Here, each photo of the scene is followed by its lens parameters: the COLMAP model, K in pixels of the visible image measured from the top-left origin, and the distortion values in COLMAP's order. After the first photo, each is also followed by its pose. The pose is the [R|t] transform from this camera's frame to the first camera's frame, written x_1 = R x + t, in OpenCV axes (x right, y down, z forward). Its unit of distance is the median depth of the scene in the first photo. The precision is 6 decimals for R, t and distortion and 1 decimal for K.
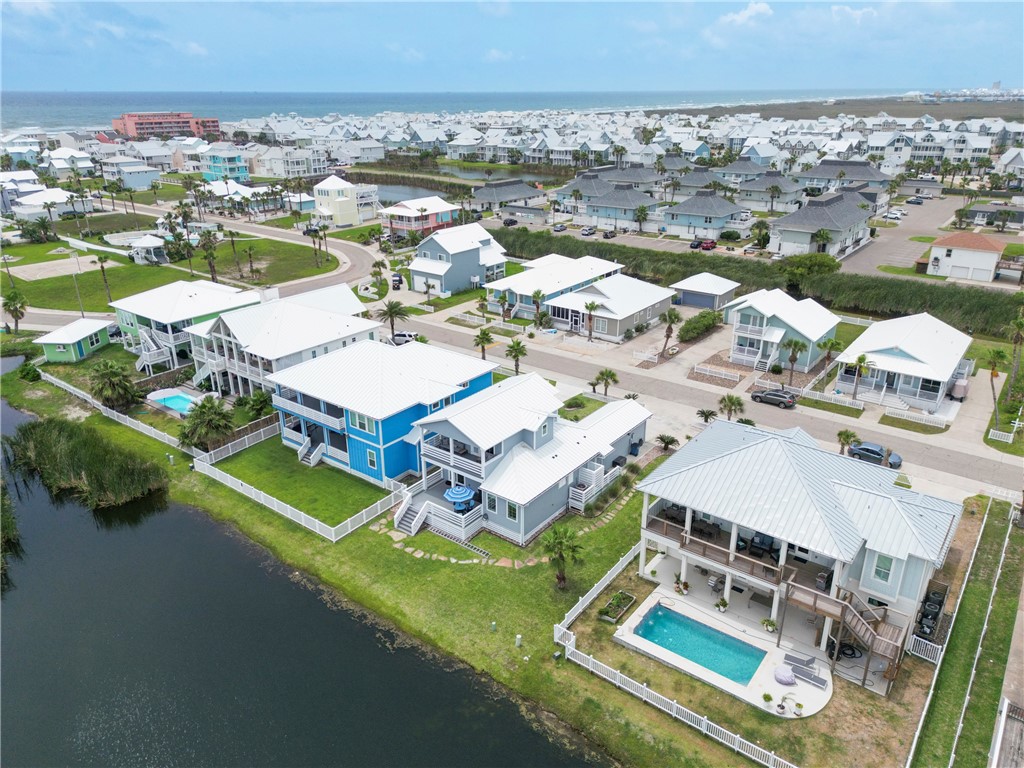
lens RADIAL K [[721.2, 0, 512.0], [0, 721.2, 384.0], [0, 0, 1]] dist [0.093481, -0.000578]
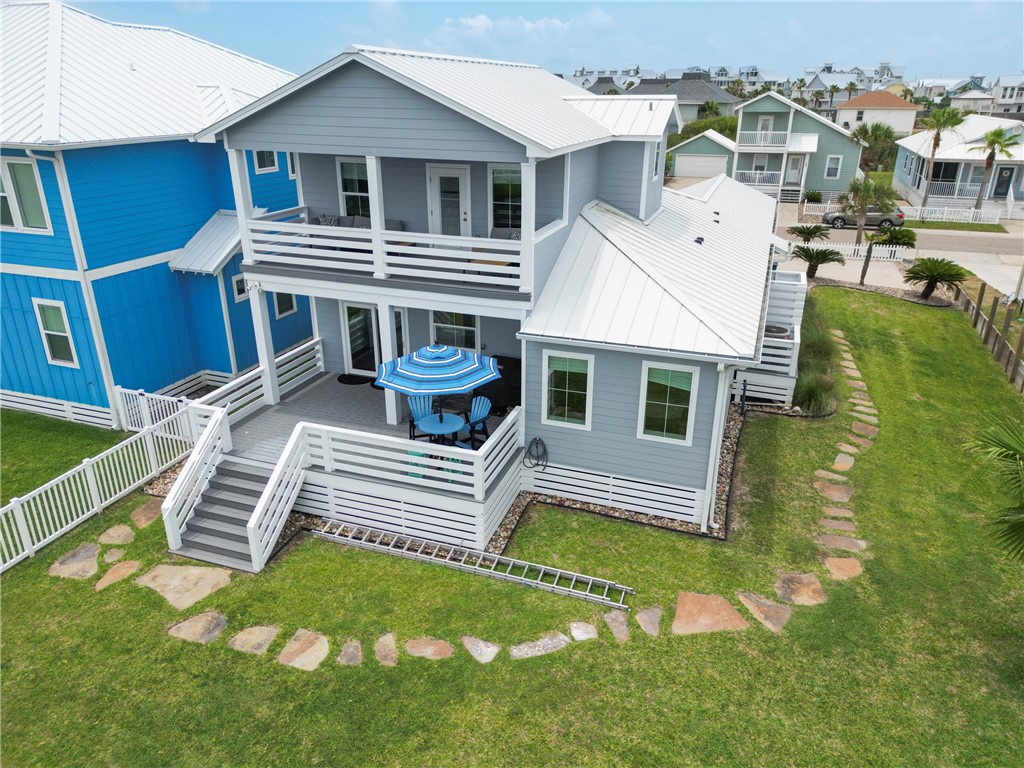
lens RADIAL K [[720.0, 0, 512.0], [0, 720.0, 384.0], [0, 0, 1]] dist [0.030150, -0.001653]
pose [[0.951535, -0.106942, 0.288348, -0.118703], [0.106942, 0.994140, 0.015804, 0.153045], [-0.288349, 0.015798, 0.957395, 0.746184]]
